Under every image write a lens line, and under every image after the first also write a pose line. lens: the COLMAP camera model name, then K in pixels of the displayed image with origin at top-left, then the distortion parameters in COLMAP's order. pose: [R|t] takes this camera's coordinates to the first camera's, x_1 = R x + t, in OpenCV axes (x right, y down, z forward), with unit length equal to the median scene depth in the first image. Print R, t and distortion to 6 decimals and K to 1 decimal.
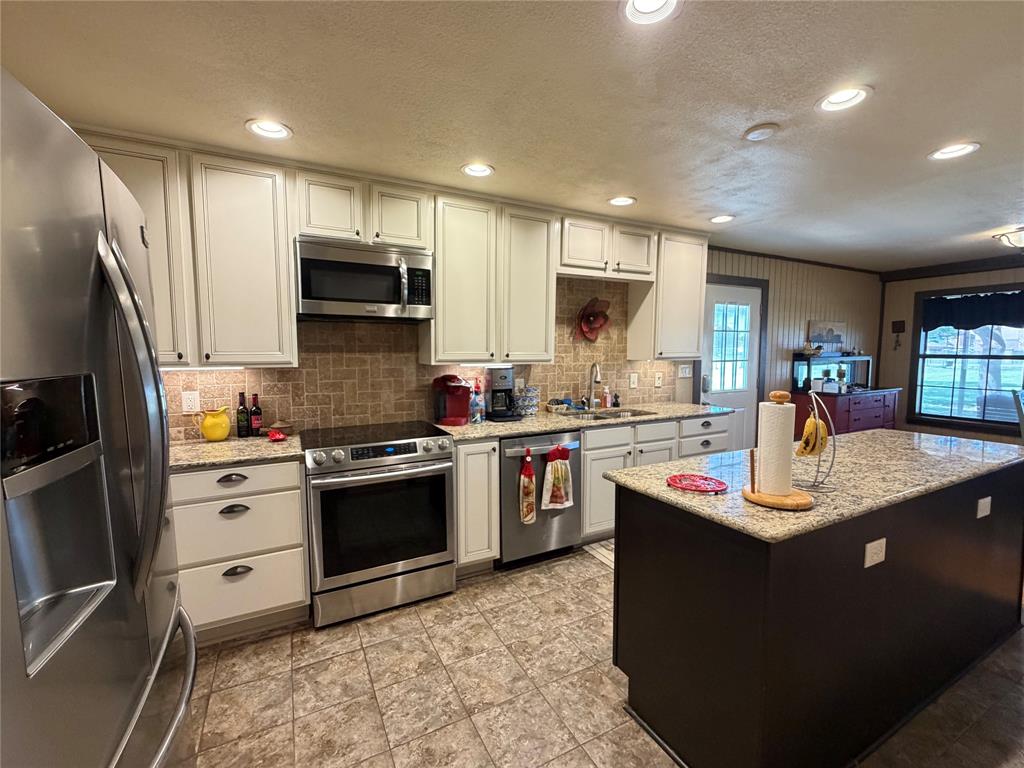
lens RADIAL K [[435.3, 0, 508.2], [0, 435.3, 384.5], [0, 0, 1]] dist [0.001566, 0.000202]
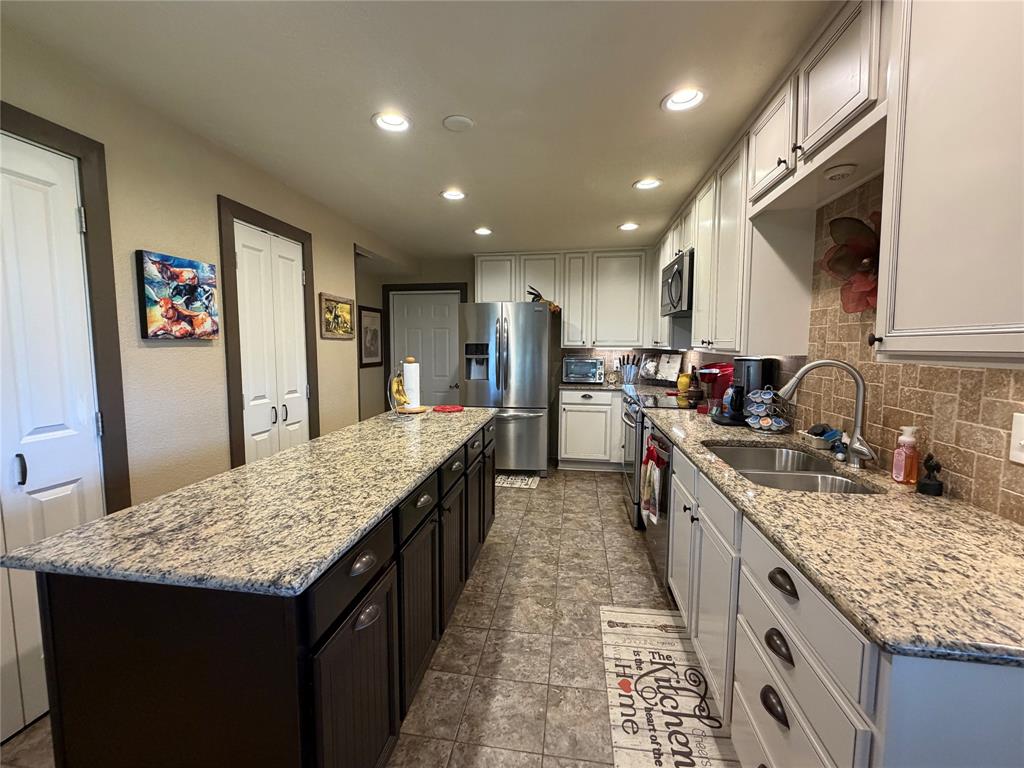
lens RADIAL K [[435.3, 0, 511.5], [0, 435.3, 382.8], [0, 0, 1]] dist [0.001566, 0.000202]
pose [[-0.582162, 0.074227, -0.809678, 0.813197], [-0.061610, 0.988934, 0.134958, -0.071299], [0.810736, 0.128451, -0.571146, 1.035650]]
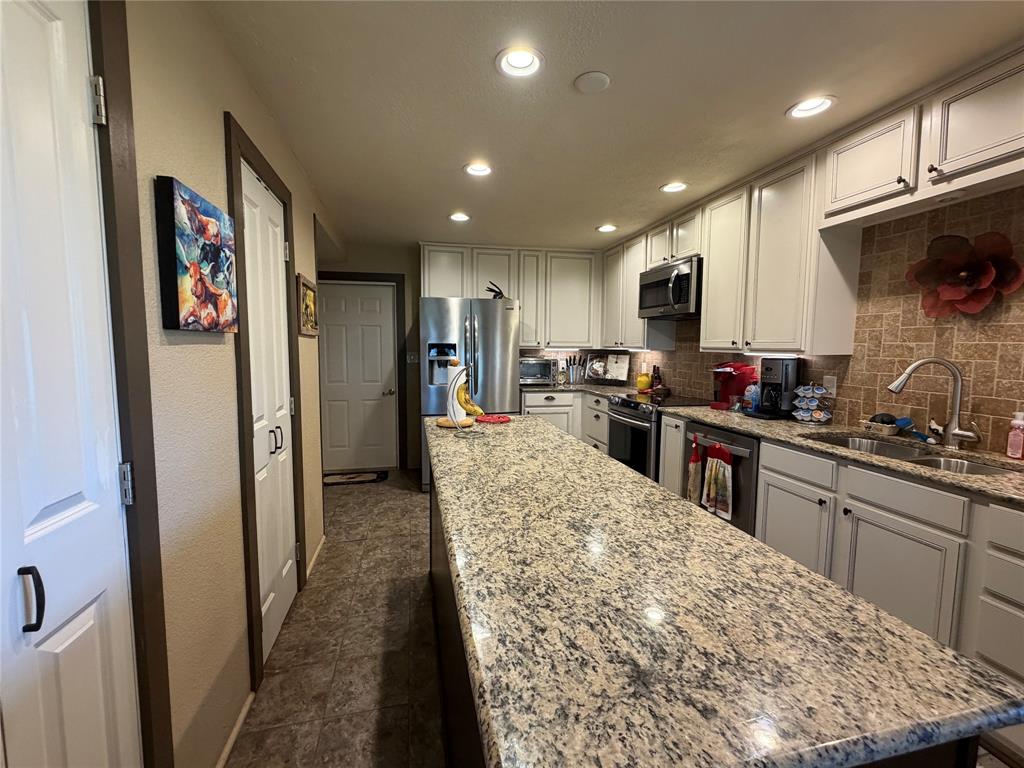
lens RADIAL K [[435.3, 0, 513.7], [0, 435.3, 382.9], [0, 0, 1]] dist [0.001566, 0.000202]
pose [[-0.244079, 0.082850, -0.966210, 0.888179], [-0.078693, 0.991366, 0.104886, -0.037128], [0.966557, 0.101635, -0.235452, 0.653502]]
